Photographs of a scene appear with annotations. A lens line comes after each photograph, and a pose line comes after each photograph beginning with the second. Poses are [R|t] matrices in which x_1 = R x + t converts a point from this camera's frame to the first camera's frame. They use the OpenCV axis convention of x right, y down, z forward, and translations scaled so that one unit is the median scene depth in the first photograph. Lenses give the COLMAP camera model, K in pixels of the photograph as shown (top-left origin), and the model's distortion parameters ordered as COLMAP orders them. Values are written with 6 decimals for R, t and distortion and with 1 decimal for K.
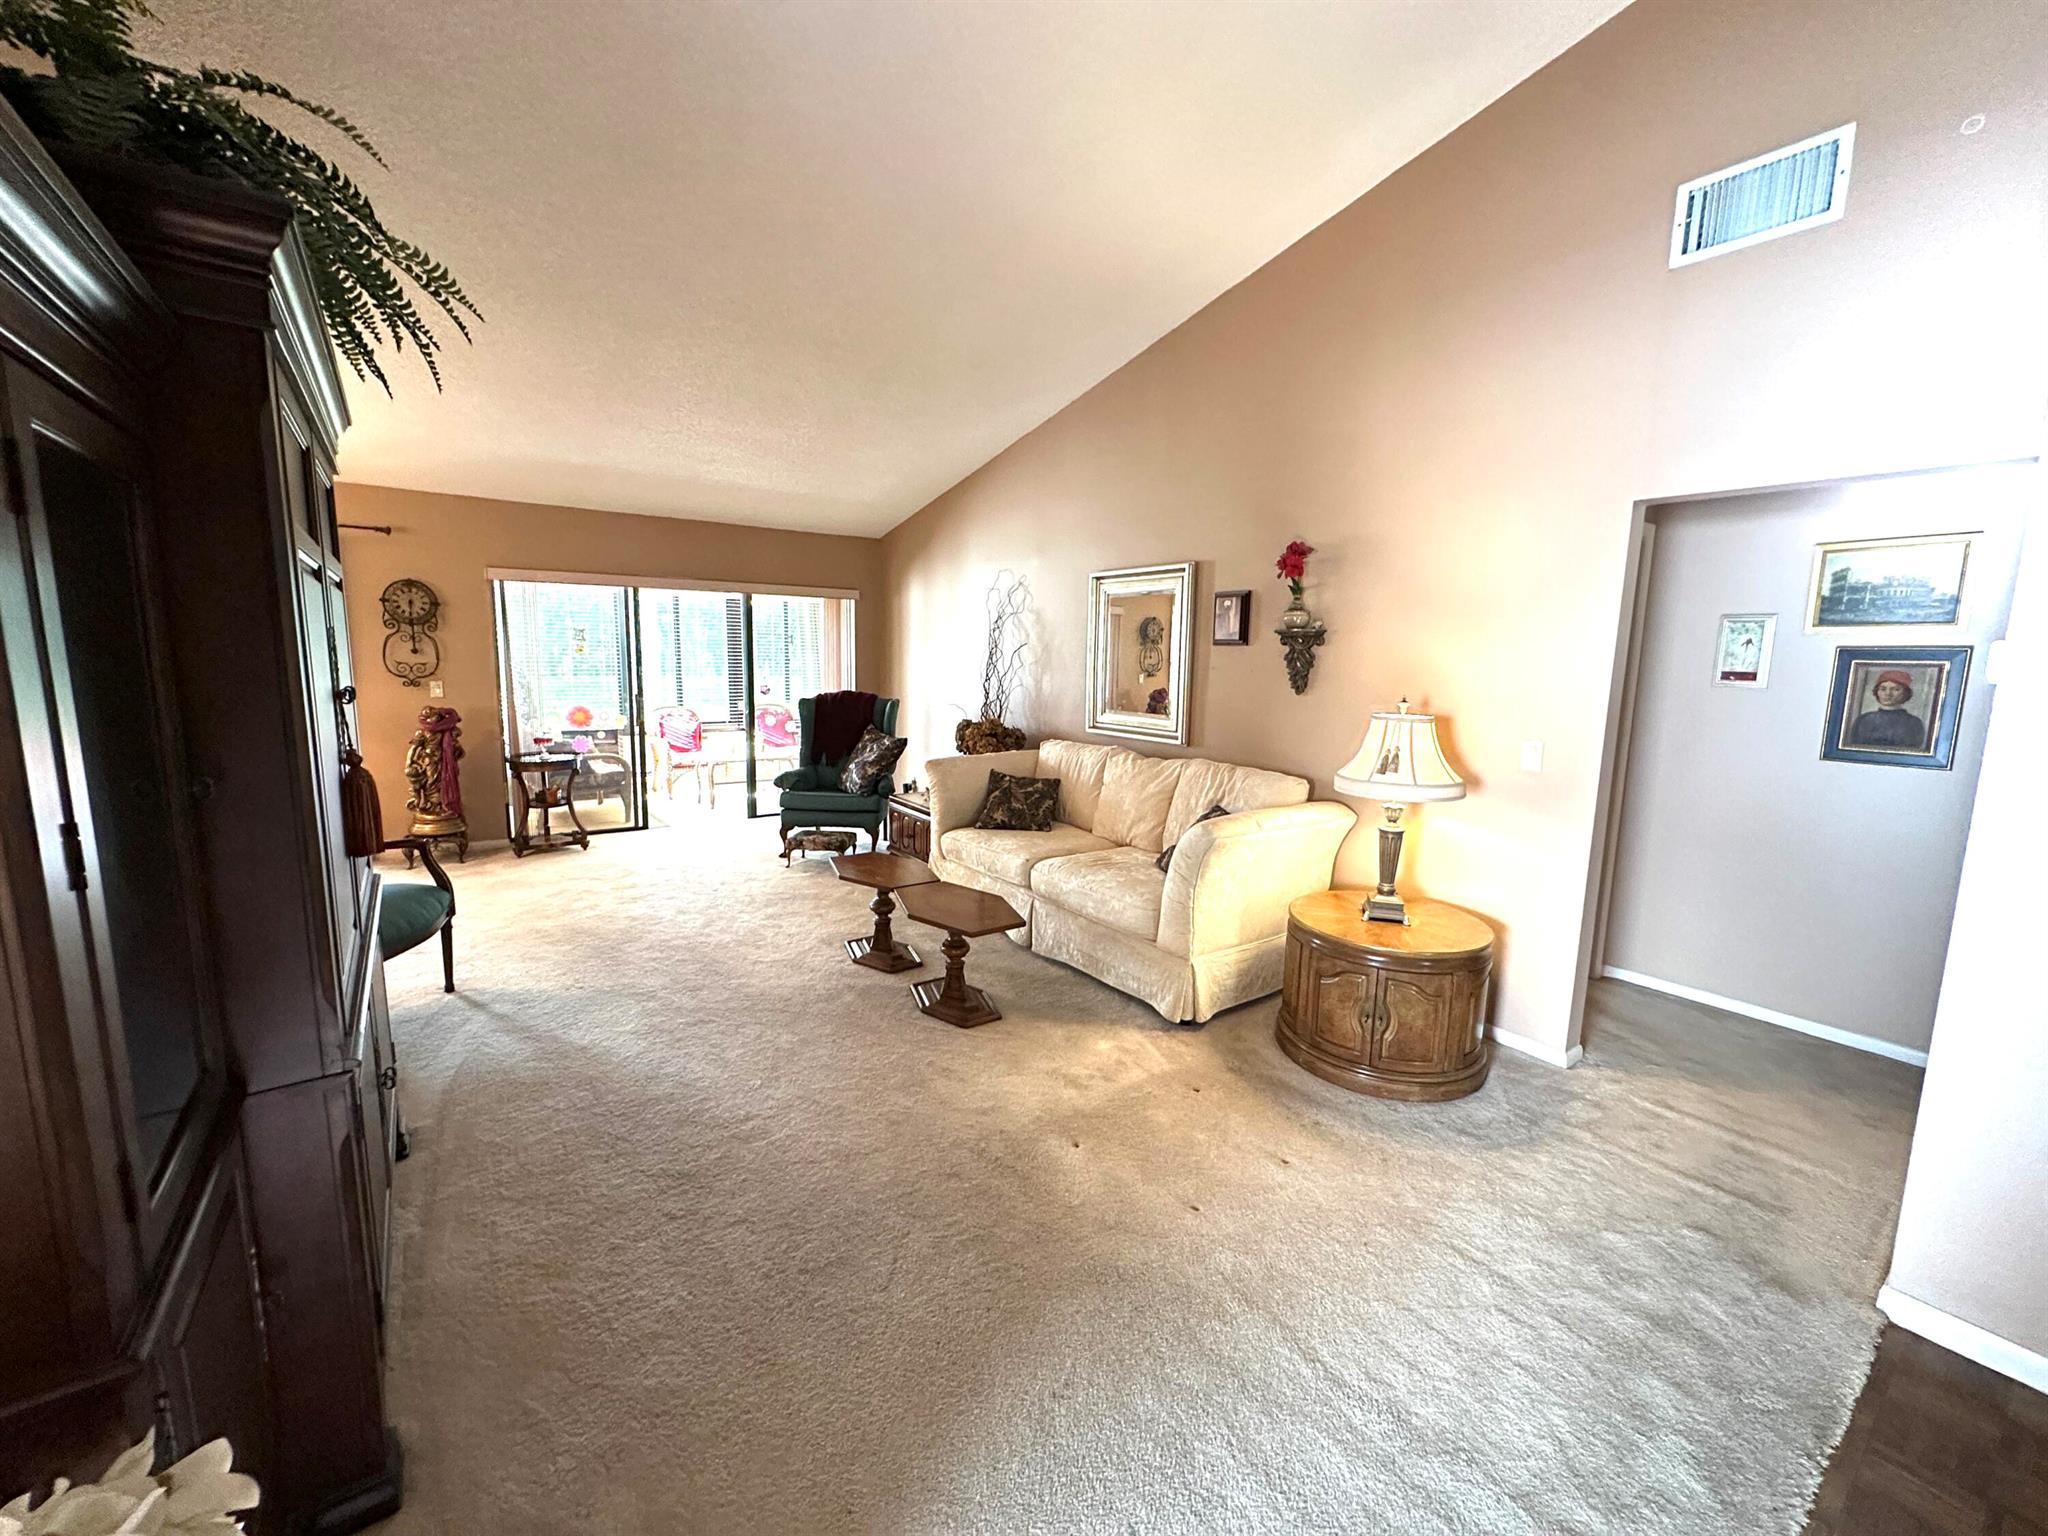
lens RADIAL K [[816.8, 0, 1024.9], [0, 816.8, 771.4], [0, 0, 1]] dist [-0.001048, -0.000245]
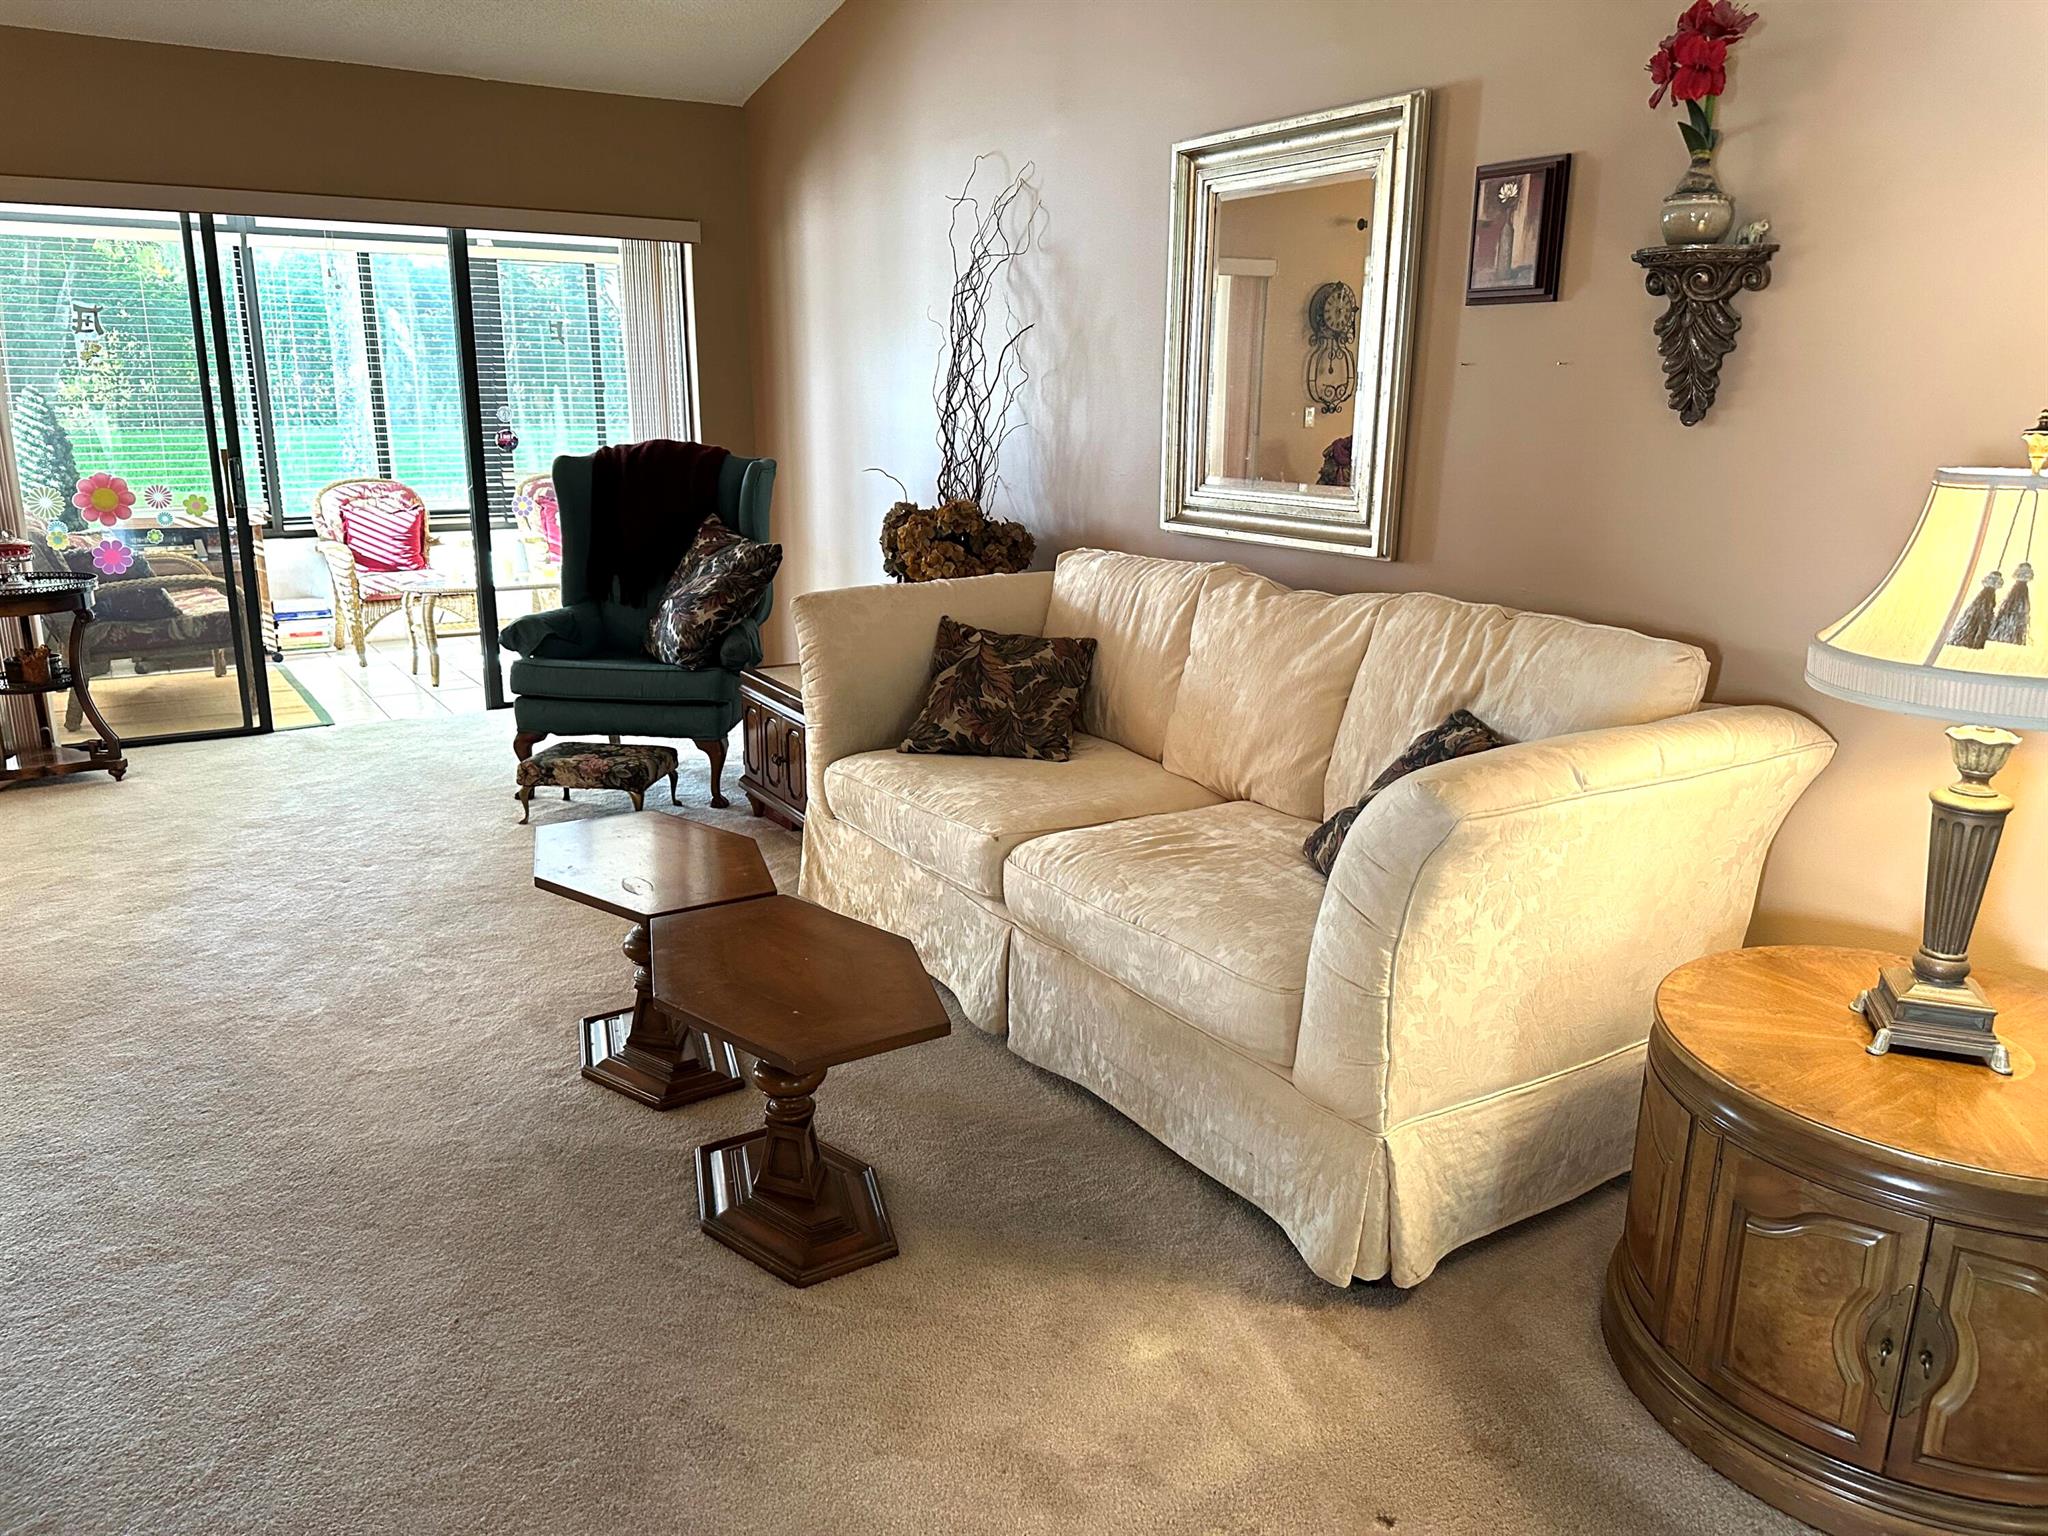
lens RADIAL K [[1433.4, 0, 1027.9], [0, 1433.4, 757.8], [0, 0, 1]] dist [0.109167, -0.147712]
pose [[0.998302, 0.004969, -0.058039, 0.060876], [0.001286, 0.994233, 0.107237, -0.011456], [0.058237, -0.107130, 0.992538, 0.266564]]
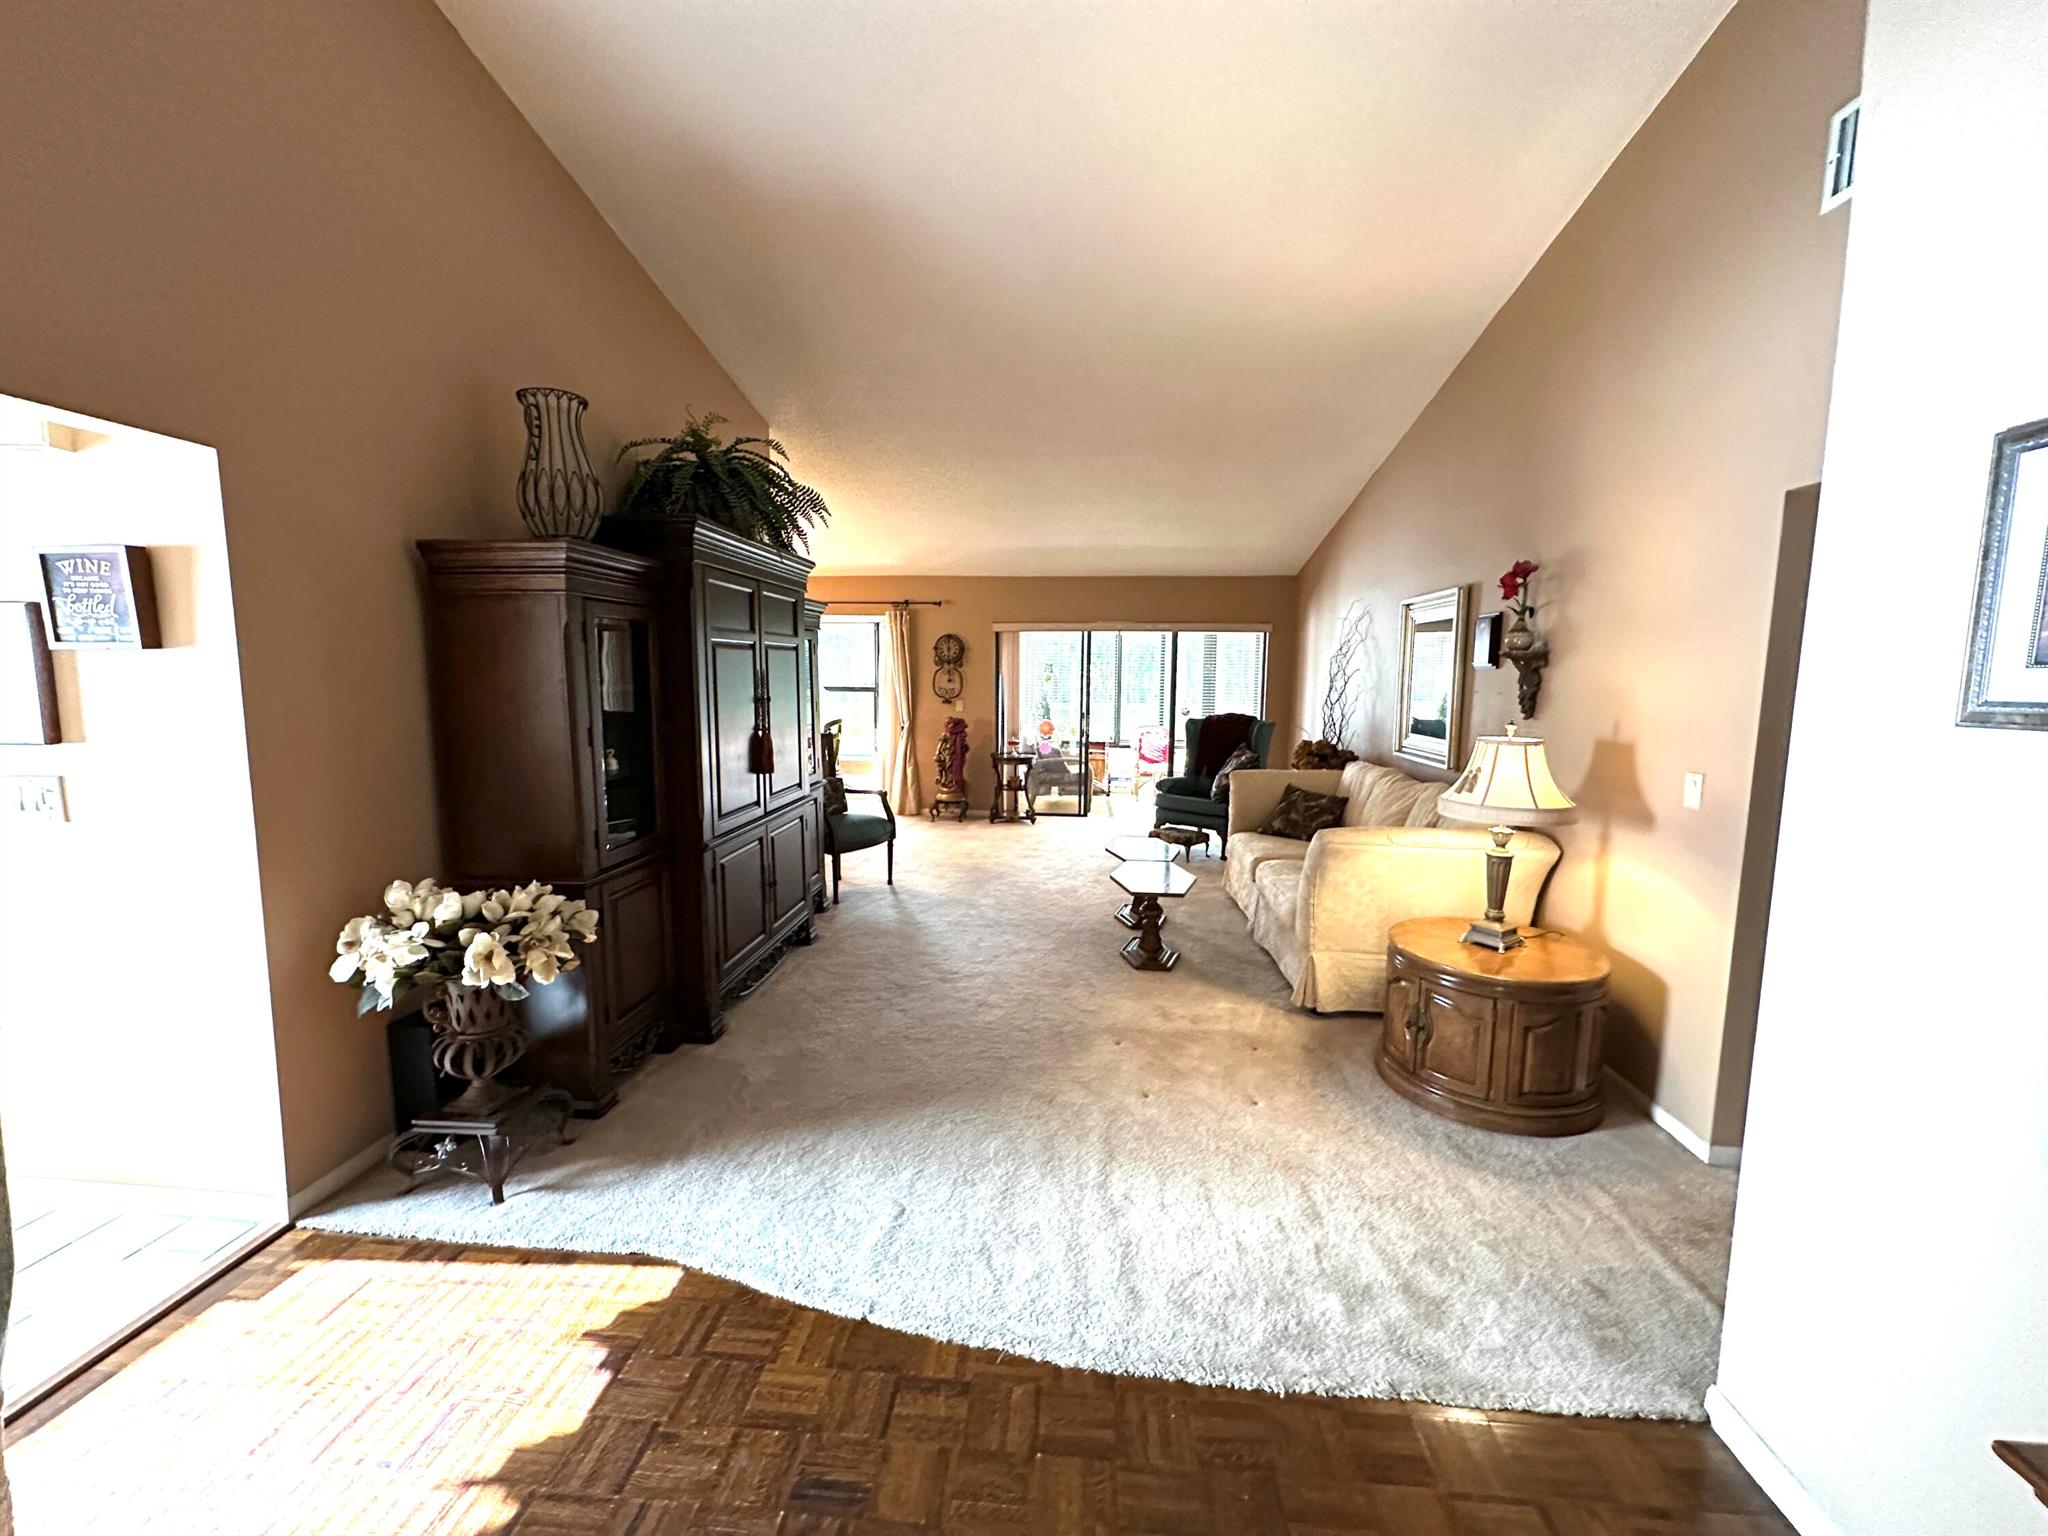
lens RADIAL K [[816.8, 0, 1024.9], [0, 816.8, 771.4], [0, 0, 1]] dist [-0.001048, -0.000245]
pose [[0.759586, 0.064833, -0.647167, 0.481147], [-0.087936, 0.996120, -0.003420, 0.019466], [0.644435, 0.059507, 0.762341, -0.087491]]
